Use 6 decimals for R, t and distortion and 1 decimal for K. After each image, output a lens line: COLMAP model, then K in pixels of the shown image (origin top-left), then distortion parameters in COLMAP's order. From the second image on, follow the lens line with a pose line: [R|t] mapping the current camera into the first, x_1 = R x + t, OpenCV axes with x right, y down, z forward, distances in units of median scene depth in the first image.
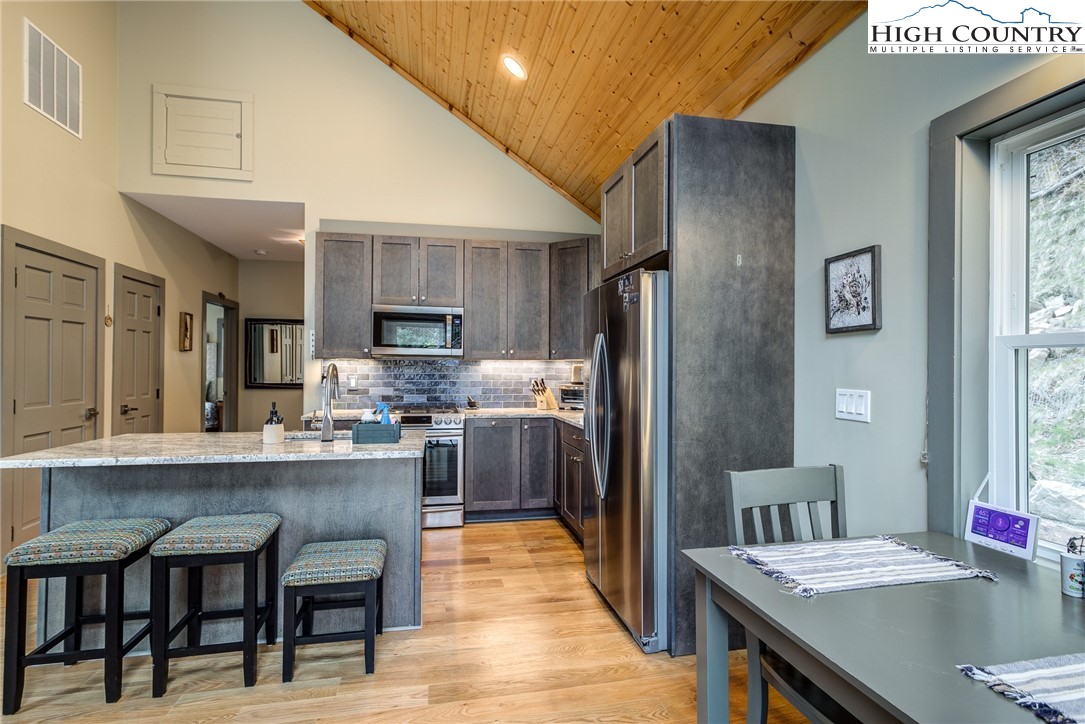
lens RADIAL K [[528.7, 0, 534.9], [0, 528.7, 363.5], [0, 0, 1]] dist [0.006050, 0.001522]
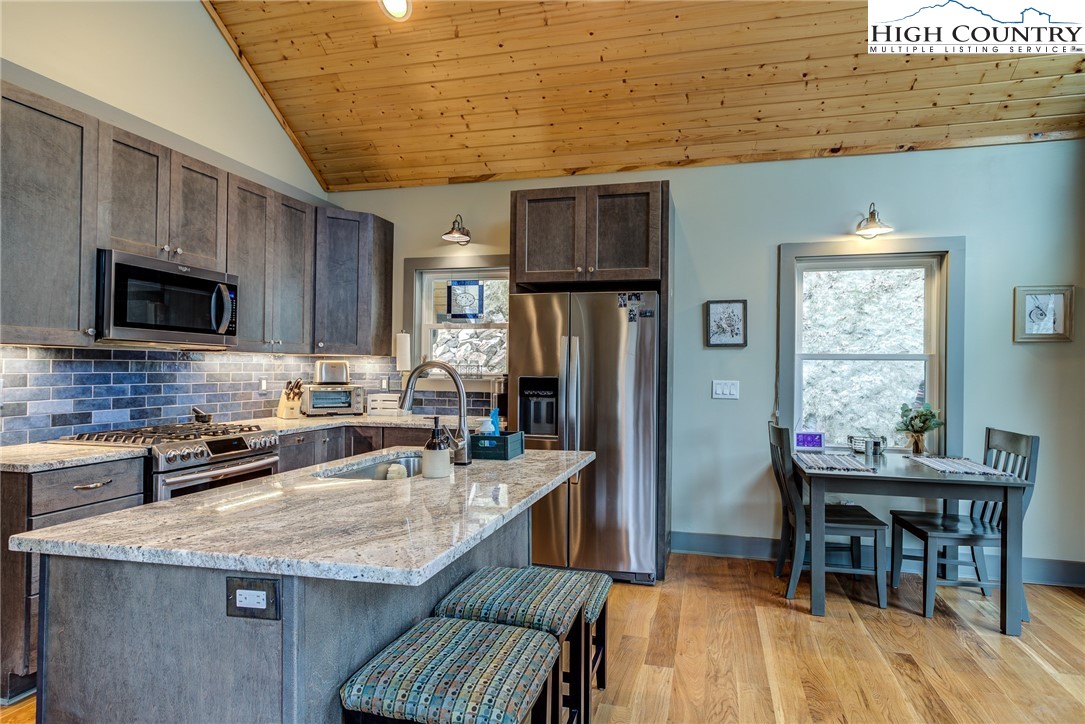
lens RADIAL K [[604.7, 0, 542.3], [0, 604.7, 364.0], [0, 0, 1]] dist [0.018037, 0.000770]
pose [[0.451635, 0.003120, 0.892197, -0.682977], [-0.015571, 0.999869, 0.004386, -0.001431], [-0.892067, -0.015874, 0.451624, 0.311843]]
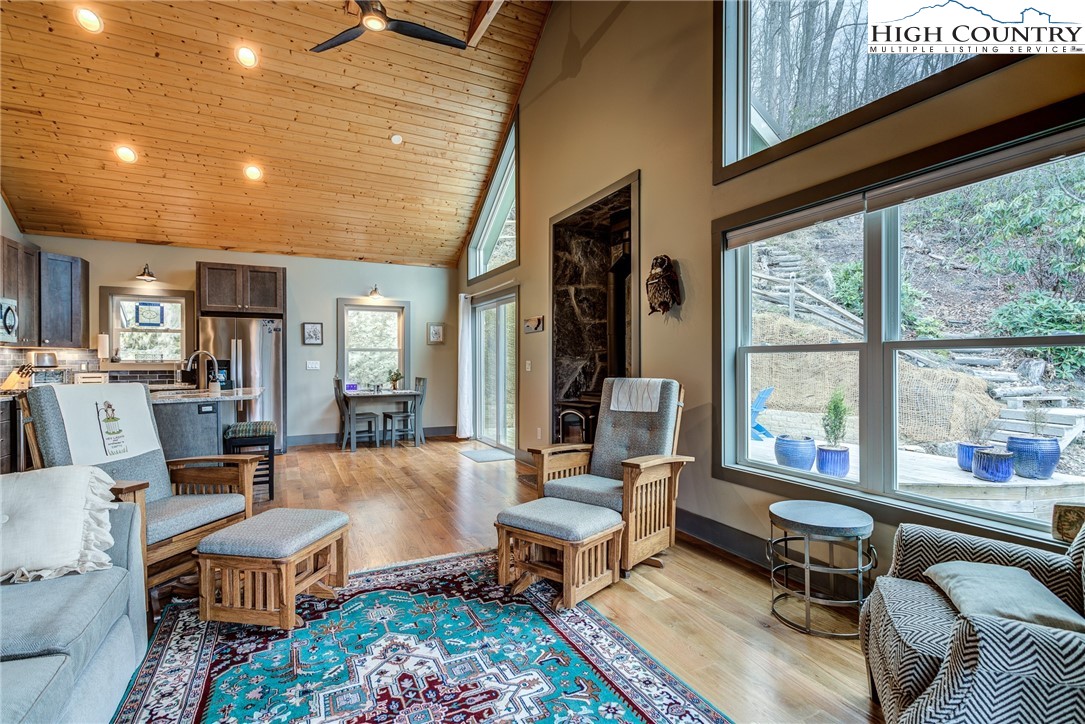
lens RADIAL K [[528.7, 0, 518.1], [0, 528.7, 363.5], [0, 0, 1]] dist [0.006050, 0.001522]
pose [[-0.221367, -0.011973, 0.975117, -1.548815], [-0.009212, 0.999906, 0.010186, 0.008430], [-0.975147, -0.006728, -0.221456, 0.211921]]
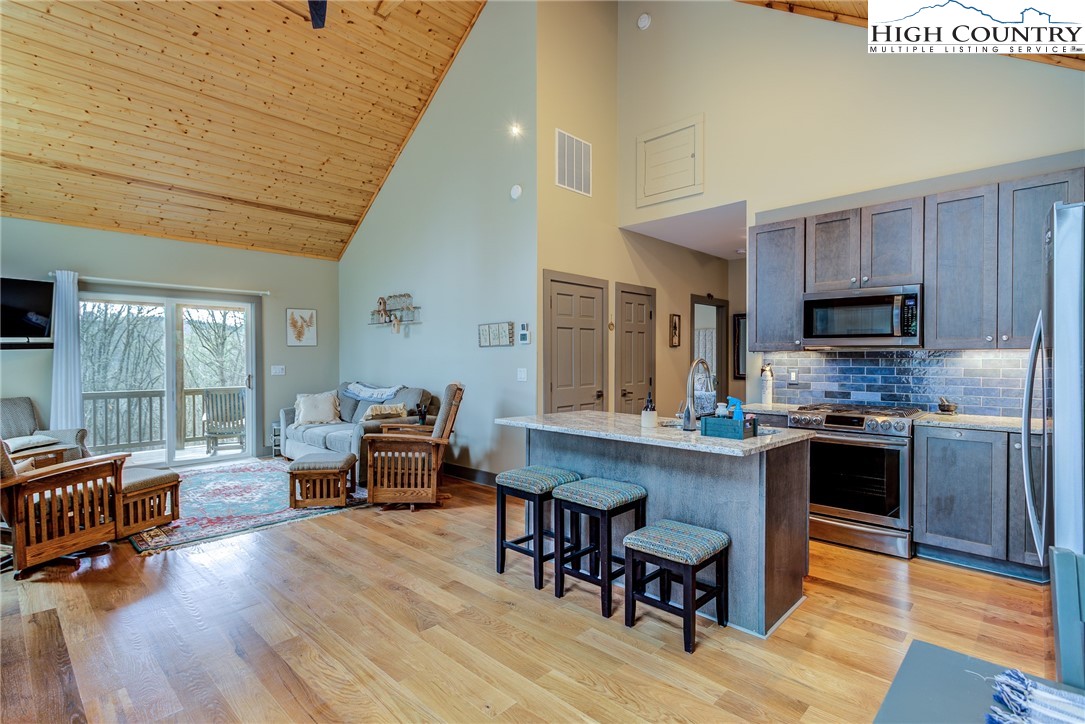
lens RADIAL K [[528.7, 0, 535.3], [0, 528.7, 363.6], [0, 0, 1]] dist [0.006050, 0.001522]
pose [[0.570949, 0.003077, -0.820980, 0.192543], [0.011784, 0.999859, 0.011942, -0.003894], [0.820901, -0.016493, 0.570833, 0.079817]]
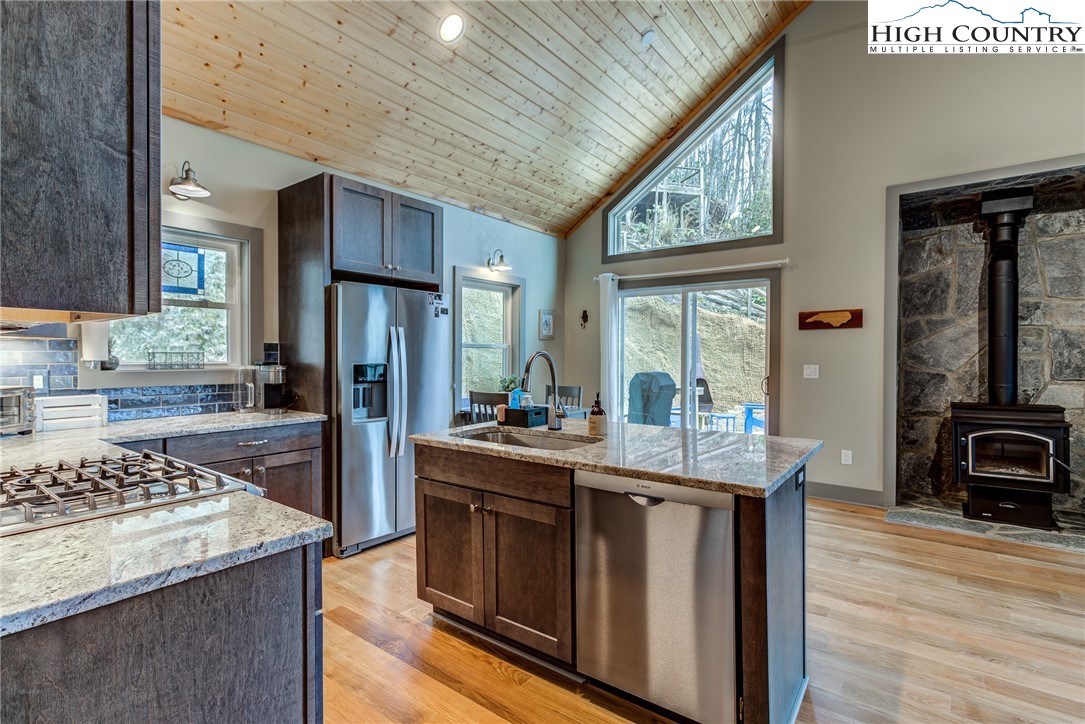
lens RADIAL K [[528.7, 0, 532.8], [0, 528.7, 365.3], [0, 0, 1]] dist [0.006050, 0.001522]
pose [[-0.646649, -0.023663, 0.762421, -0.680869], [-0.013460, 0.999717, 0.019611, 0.005014], [-0.762669, 0.002419, -0.646784, 1.028881]]
